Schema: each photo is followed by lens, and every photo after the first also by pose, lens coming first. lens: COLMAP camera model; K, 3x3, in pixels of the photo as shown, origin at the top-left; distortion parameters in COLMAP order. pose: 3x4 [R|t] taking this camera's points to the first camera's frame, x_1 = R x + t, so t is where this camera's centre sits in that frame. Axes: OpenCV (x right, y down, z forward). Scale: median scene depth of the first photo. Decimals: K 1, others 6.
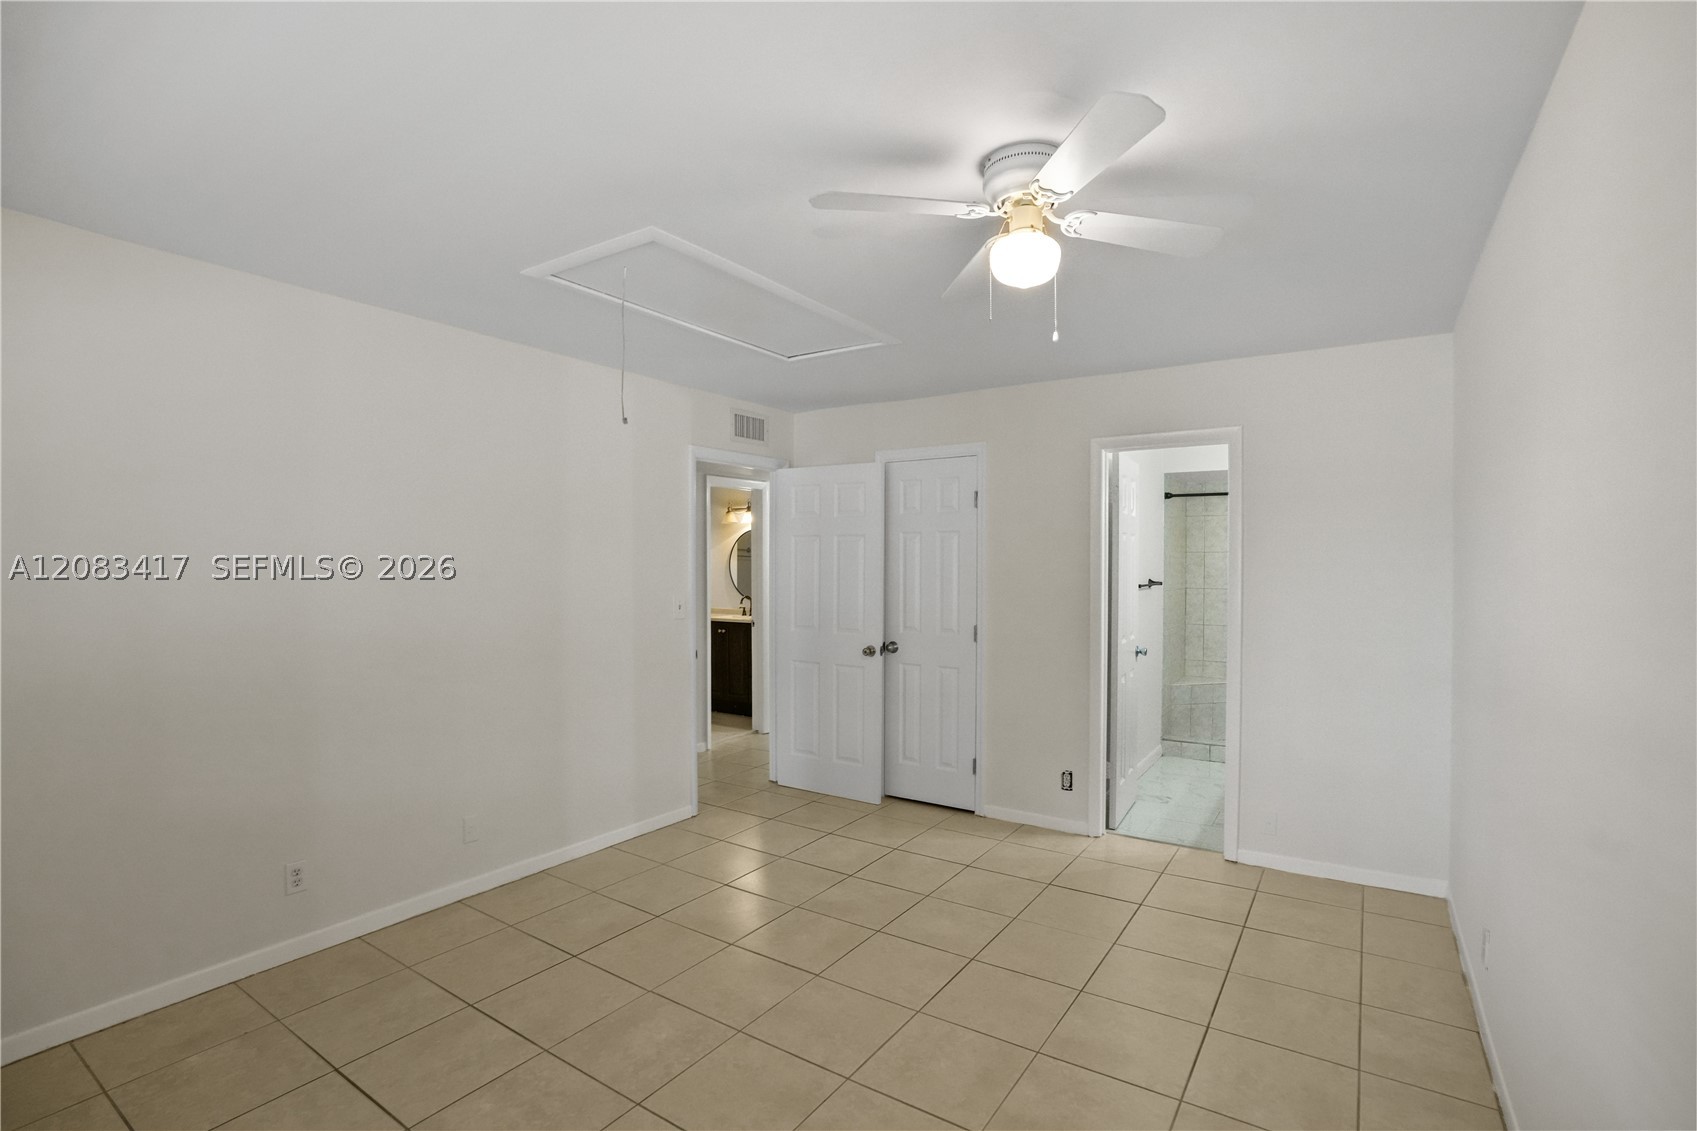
lens RADIAL K [[782.7, 0, 858.3], [0, 782.7, 564.8], [0, 0, 1]] dist [-0.059093, 0.018099]
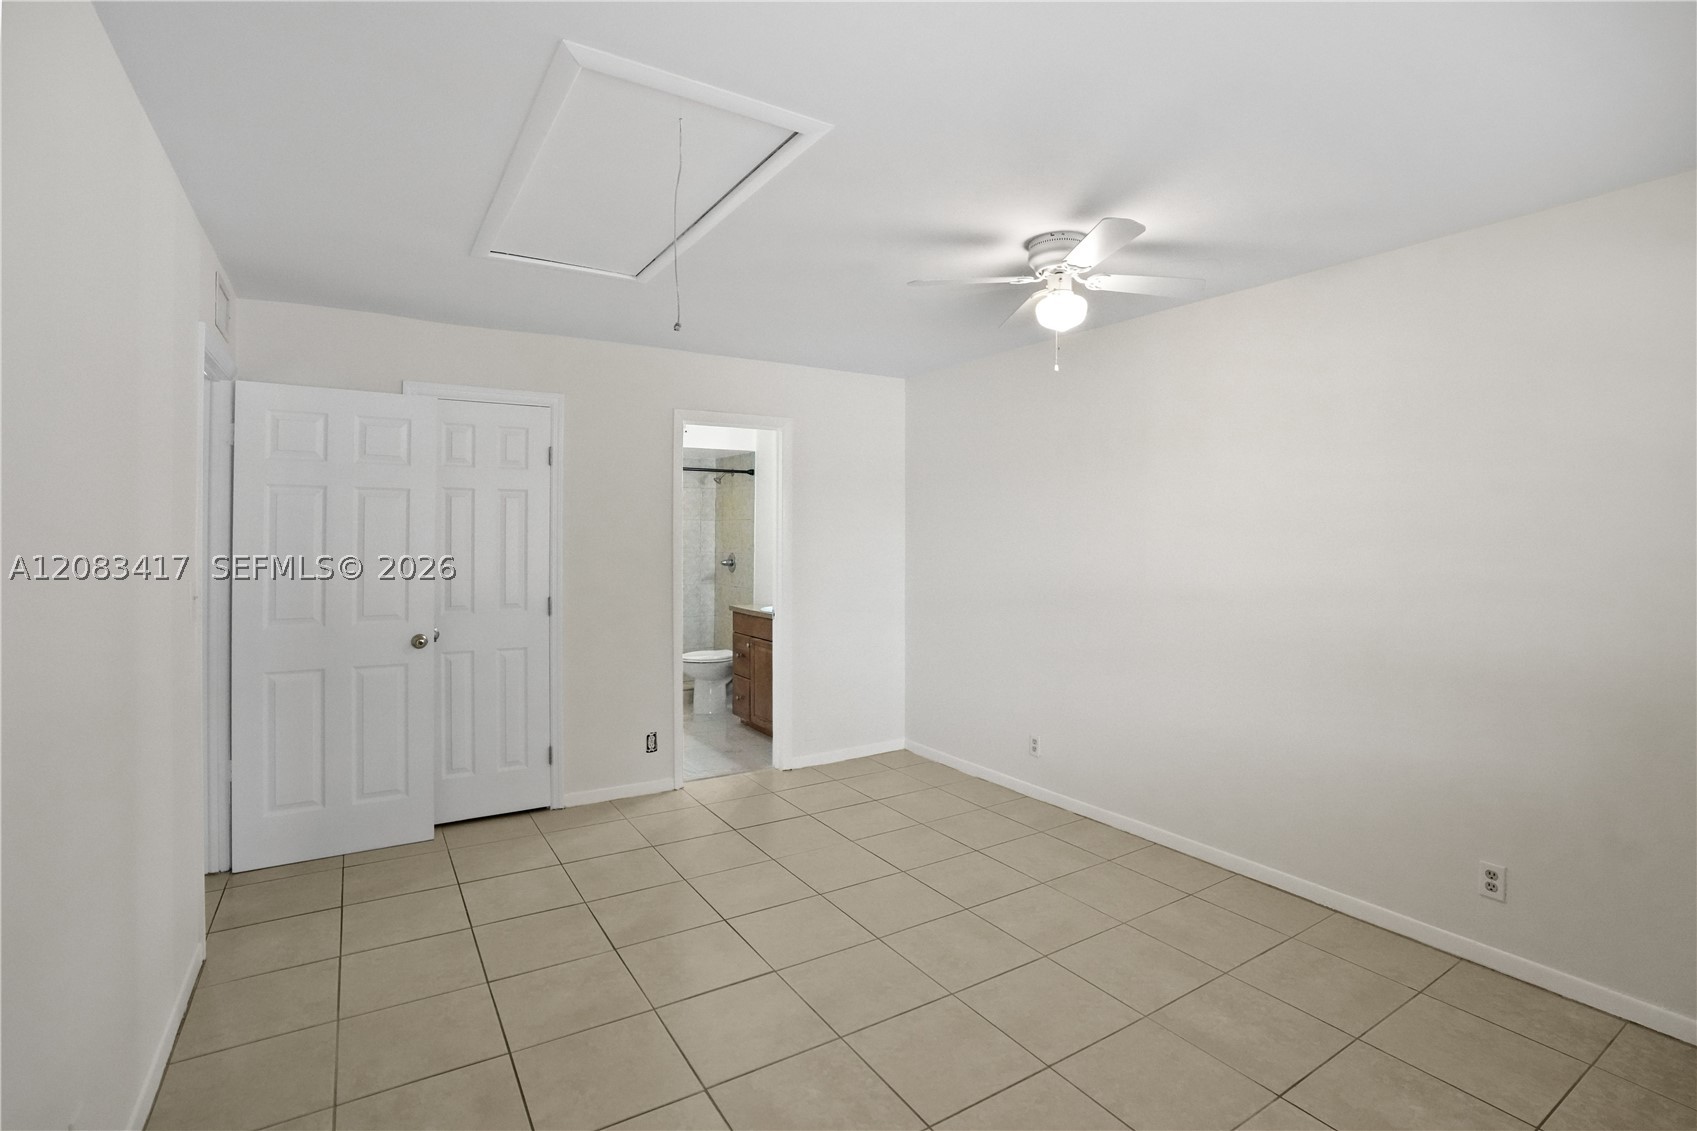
lens RADIAL K [[787.1, 0, 845.7], [0, 787.1, 517.2], [0, 0, 1]] dist [-0.037300, 0.000054]
pose [[0.417584, 0.021315, 0.908388, -0.528881], [-0.001361, 0.999738, -0.022832, 0.006685], [-0.908637, 0.008298, 0.417504, 0.320984]]
